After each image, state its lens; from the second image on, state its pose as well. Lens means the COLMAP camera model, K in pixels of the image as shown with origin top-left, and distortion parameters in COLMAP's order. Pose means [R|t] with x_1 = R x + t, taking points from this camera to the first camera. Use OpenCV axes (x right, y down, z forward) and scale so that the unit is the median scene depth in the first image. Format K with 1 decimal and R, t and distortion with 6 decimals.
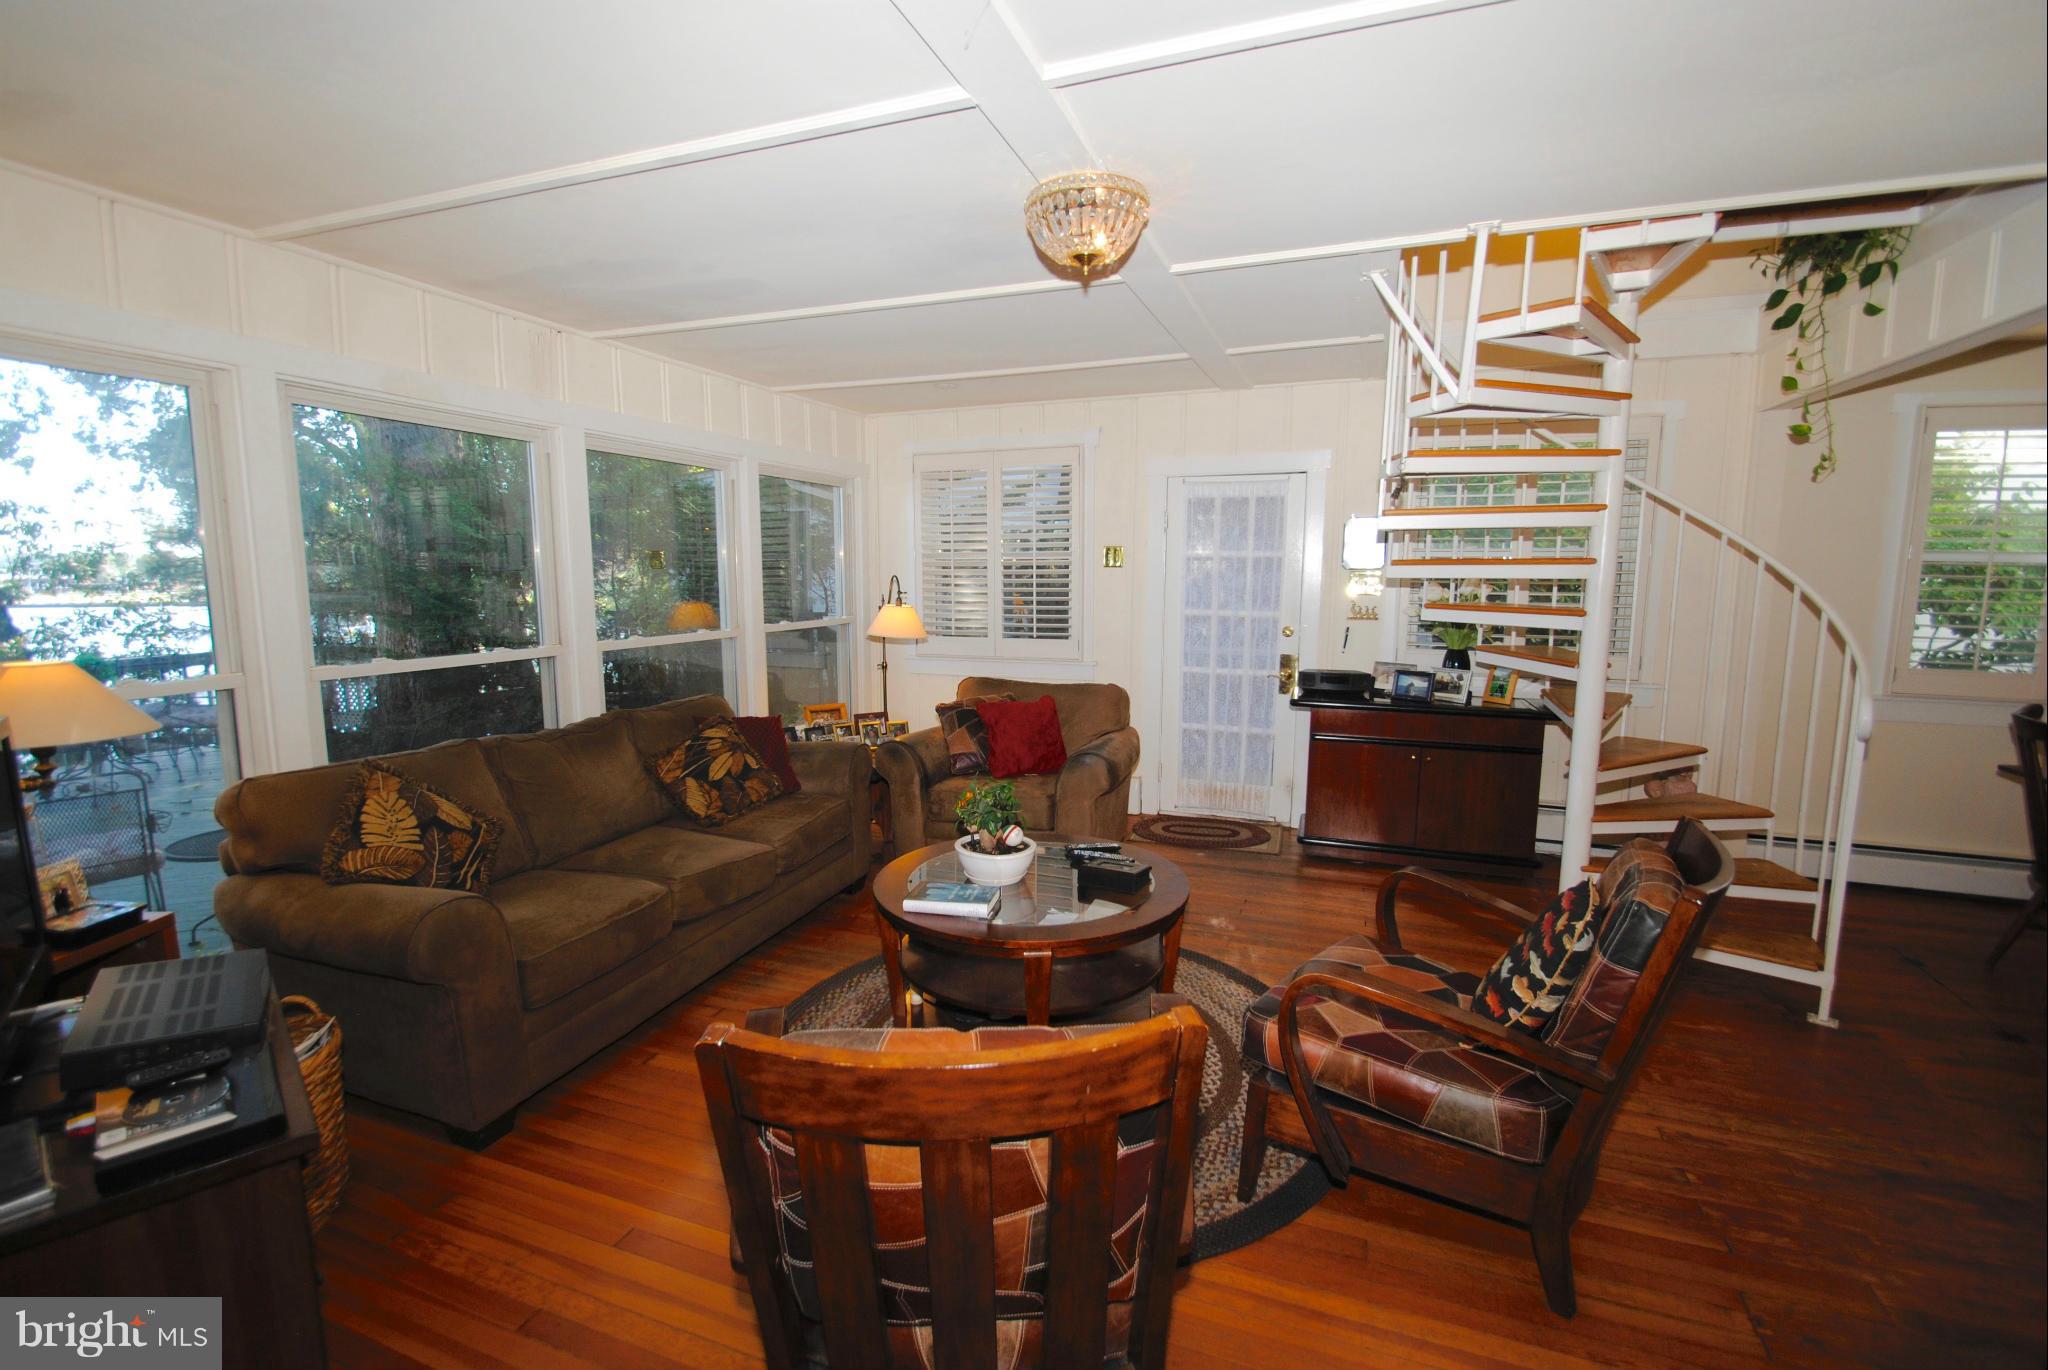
lens RADIAL K [[874.9, 0, 1024.0], [0, 874.9, 685.0], [0, 0, 1]] dist [0.002365, -0.007439]
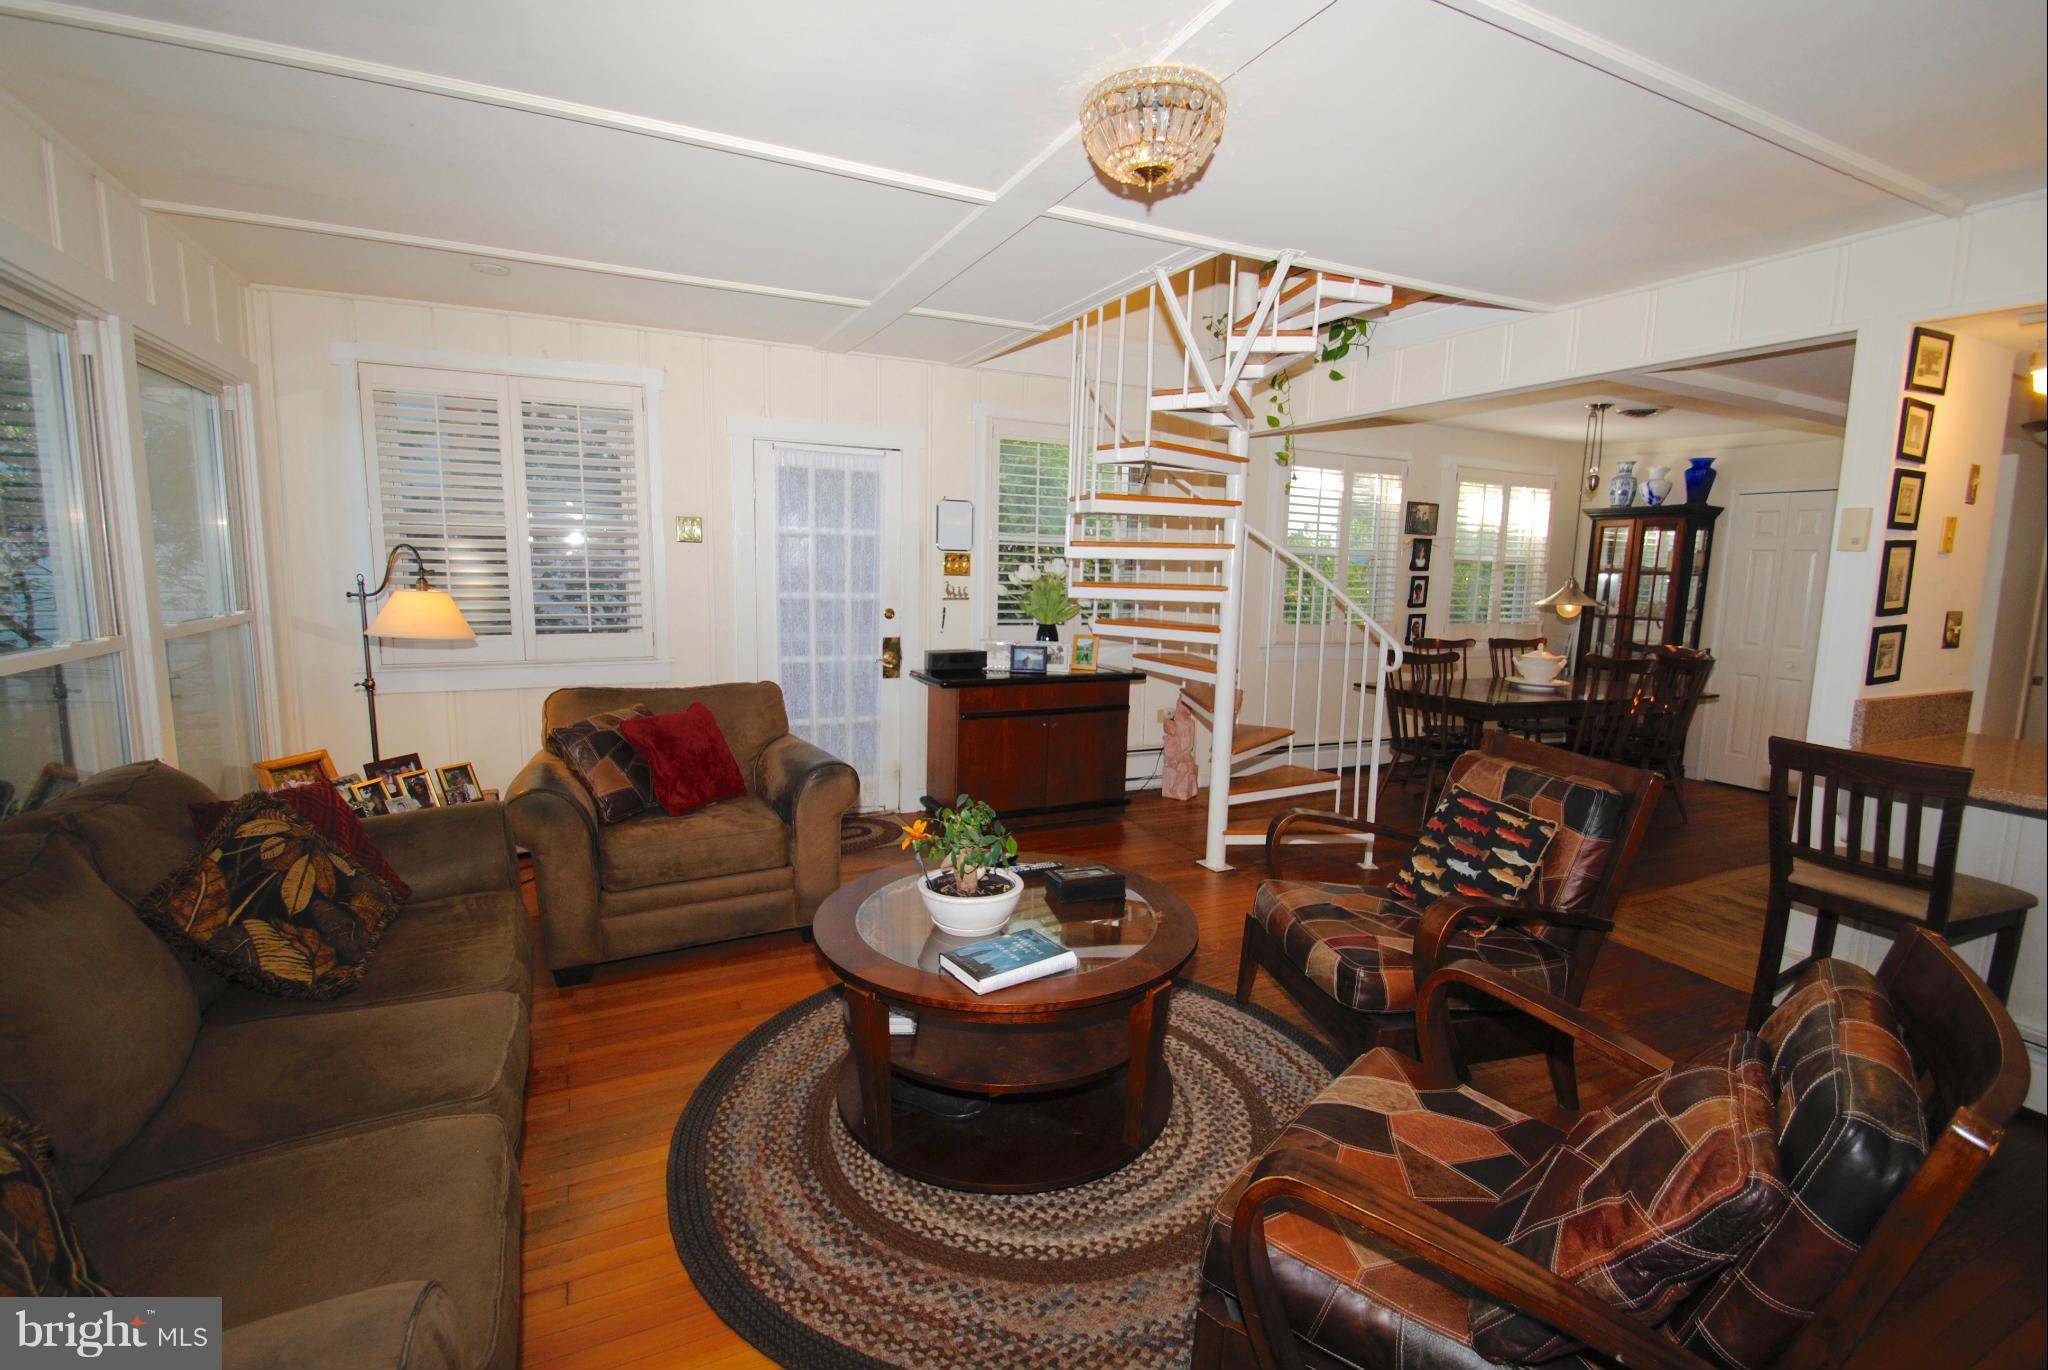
lens RADIAL K [[874.9, 0, 1024.0], [0, 874.9, 685.0], [0, 0, 1]] dist [0.002365, -0.007439]
pose [[0.706077, -0.086395, 0.702845, -0.351544], [0.076340, 0.996032, 0.045743, -0.018995], [-0.704008, 0.021357, 0.709870, 0.258846]]
